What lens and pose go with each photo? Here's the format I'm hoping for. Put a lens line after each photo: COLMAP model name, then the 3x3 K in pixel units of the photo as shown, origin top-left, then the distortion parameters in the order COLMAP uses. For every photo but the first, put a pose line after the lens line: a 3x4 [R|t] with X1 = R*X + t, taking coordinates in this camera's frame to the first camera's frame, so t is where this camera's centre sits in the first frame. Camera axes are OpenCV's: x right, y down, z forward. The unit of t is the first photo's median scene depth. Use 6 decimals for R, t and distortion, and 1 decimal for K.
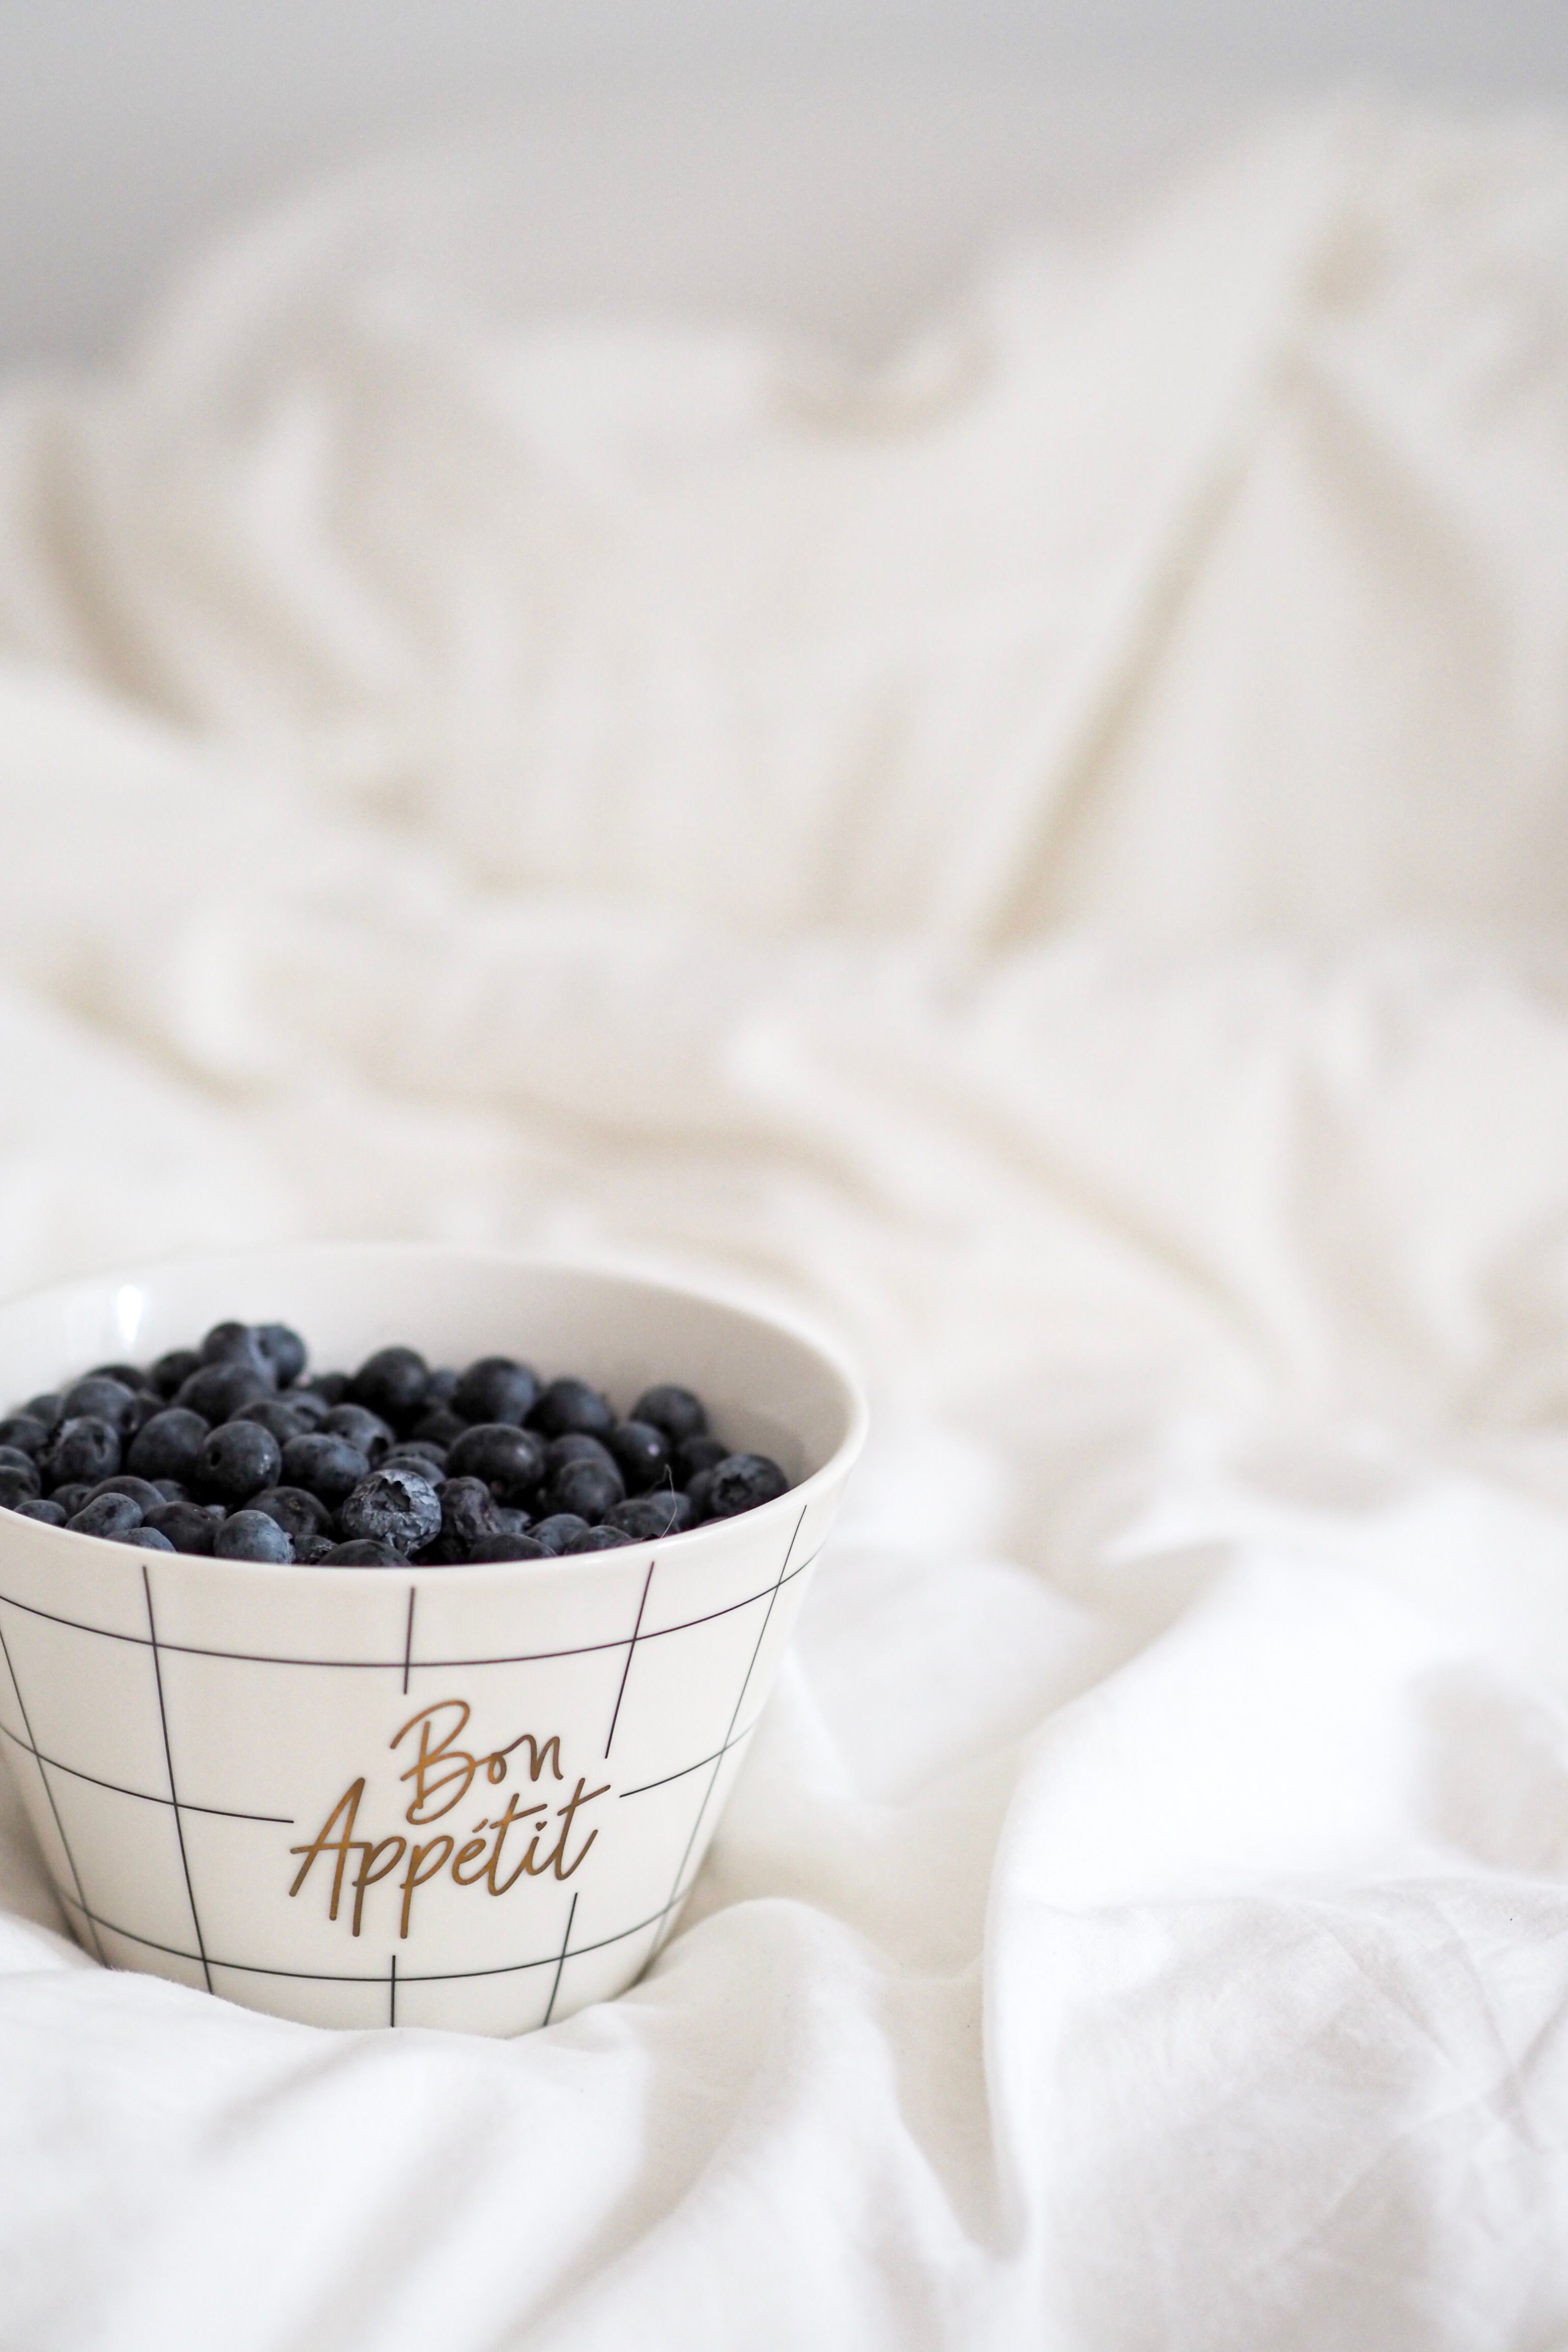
lens RADIAL K [[6734.9, 0, 742.3], [0, 6734.9, 1233.2], [0, 0, 1]] dist [0.340252, -0.768186]
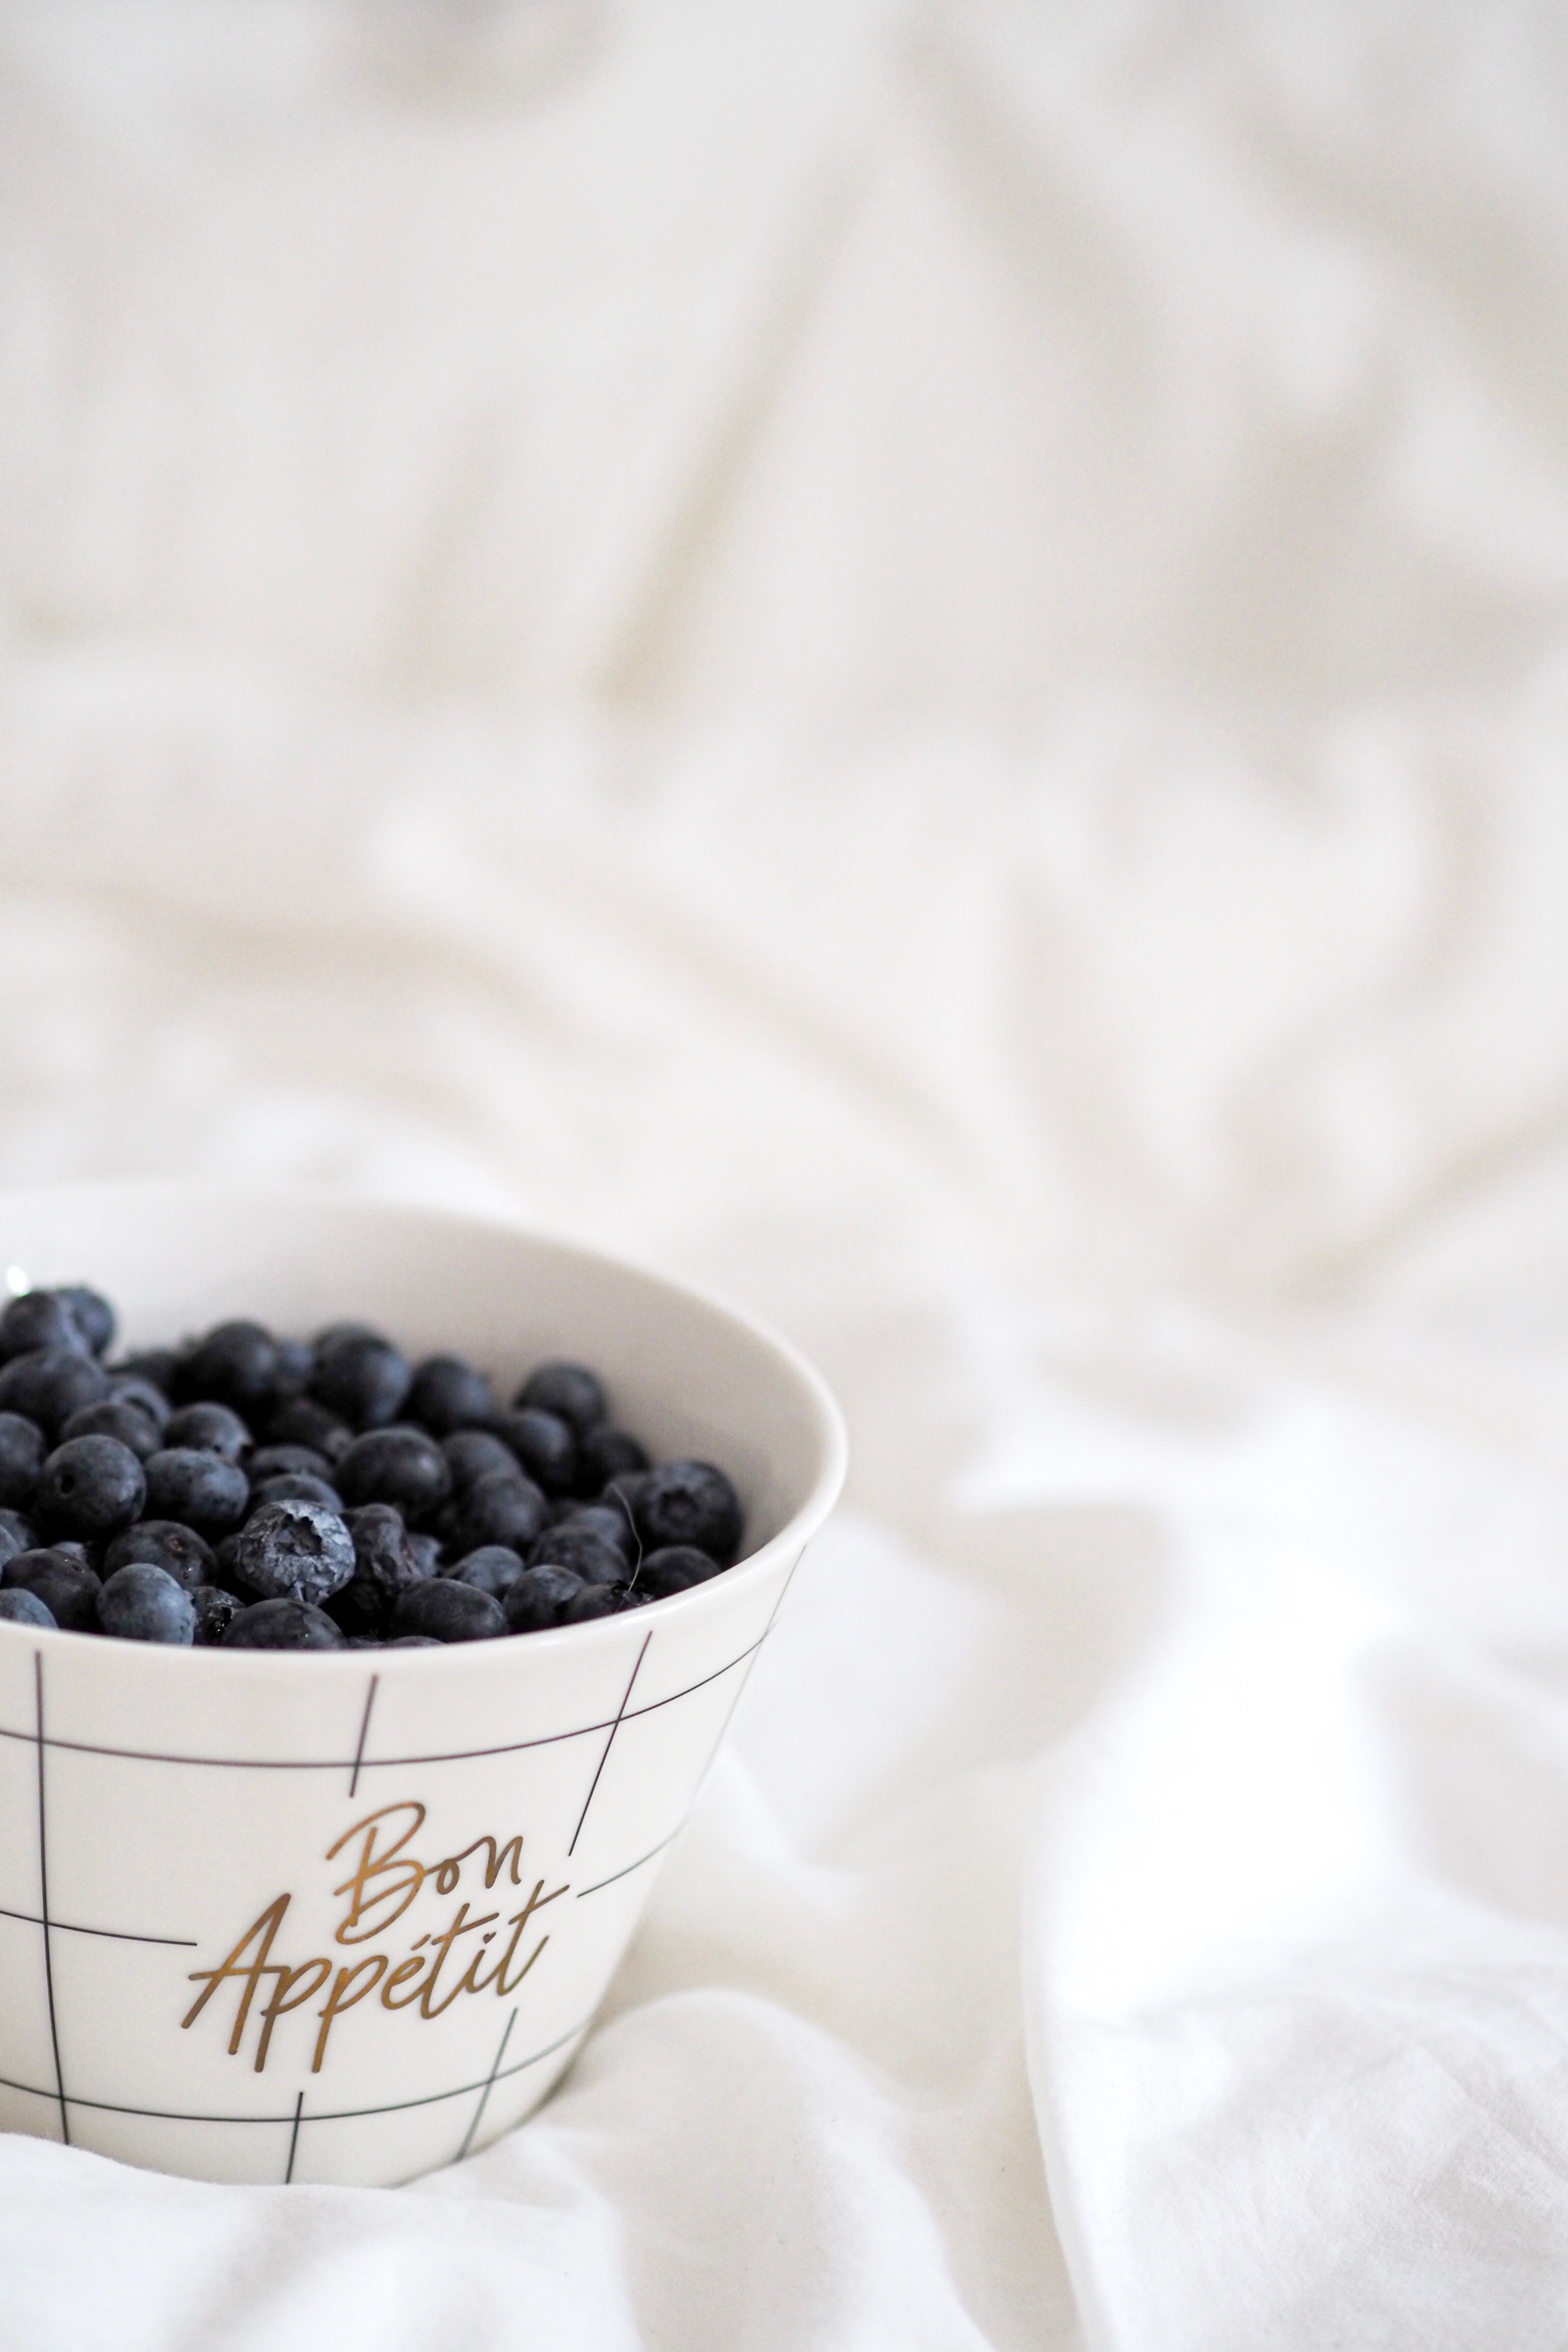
lens RADIAL K [[6734.9, 0, 742.3], [0, 6734.9, 1233.2], [0, 0, 1]] dist [0.340252, -0.768186]
pose [[0.988544, -0.003923, 0.150883, -0.123531], [-0.007043, 0.997374, 0.072074, -0.057798], [-0.150769, -0.072311, 0.985921, 0.187408]]
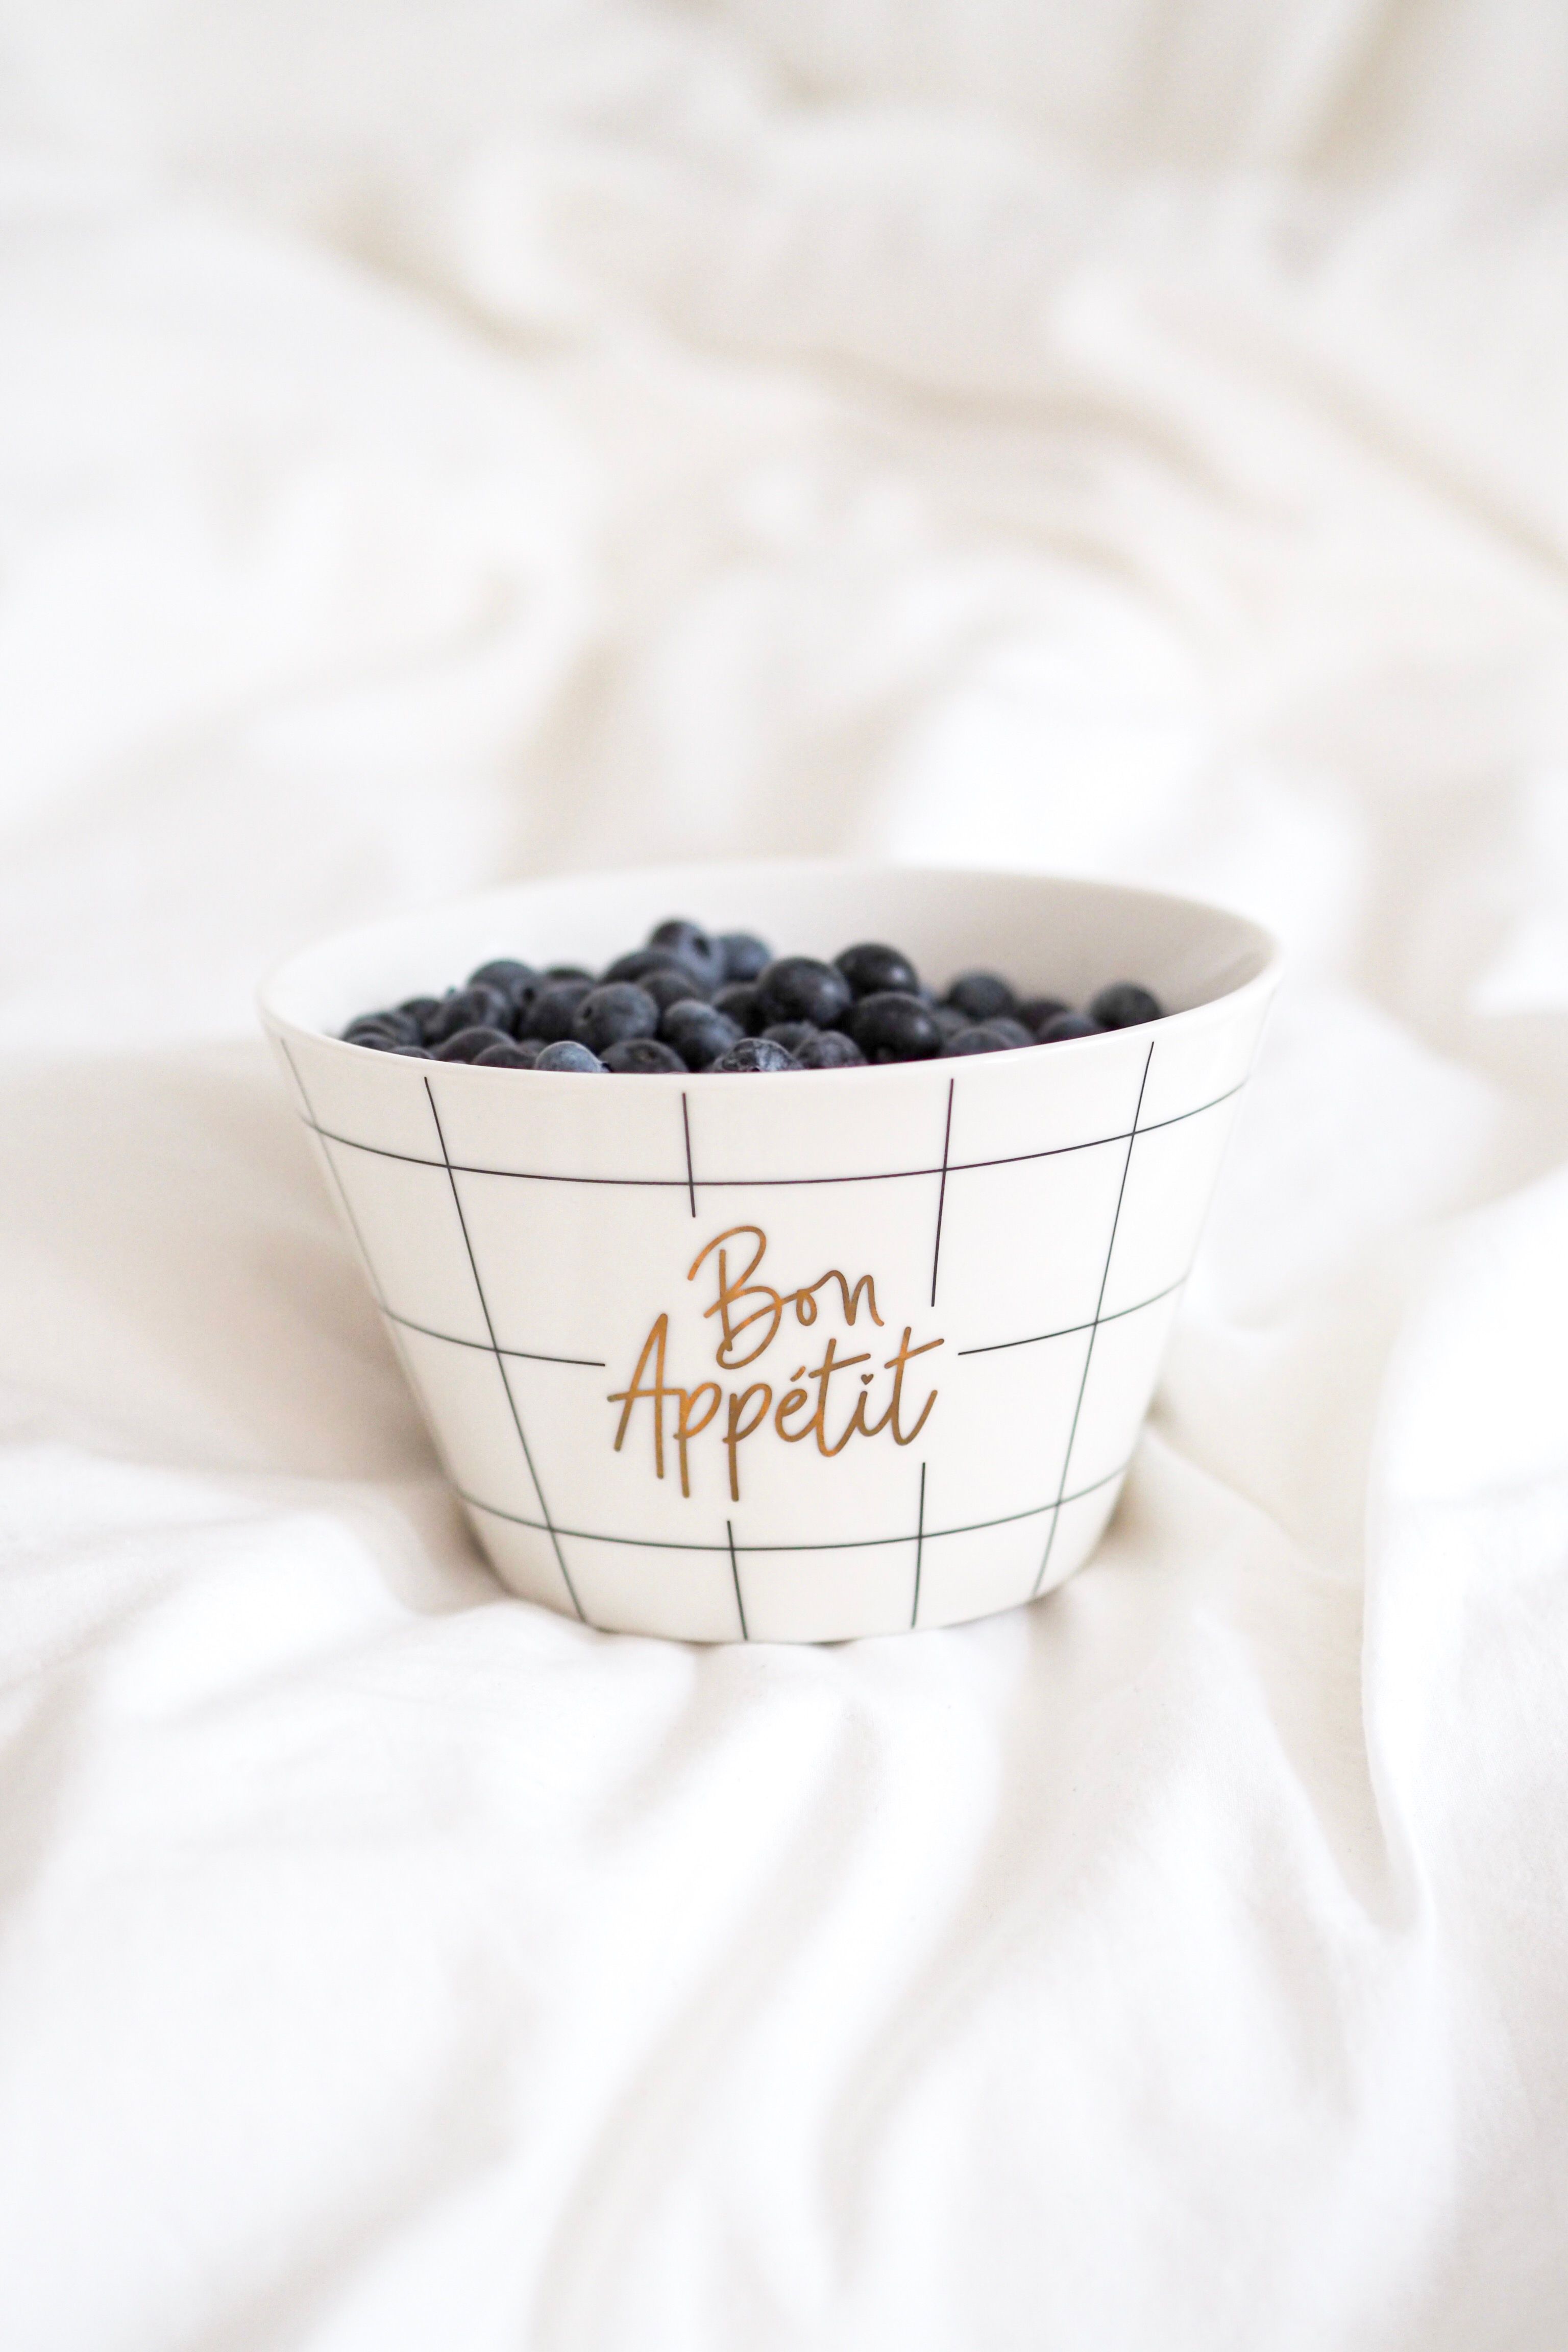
lens RADIAL K [[6734.9, 0, 742.3], [0, 6734.9, 1233.2], [0, 0, 1]] dist [0.340252, -0.768186]
pose [[0.958495, 0.000967, -0.285107, 0.221486], [-0.021177, 0.997474, -0.067810, 0.131631], [0.284322, 0.071033, 0.956094, 0.095062]]
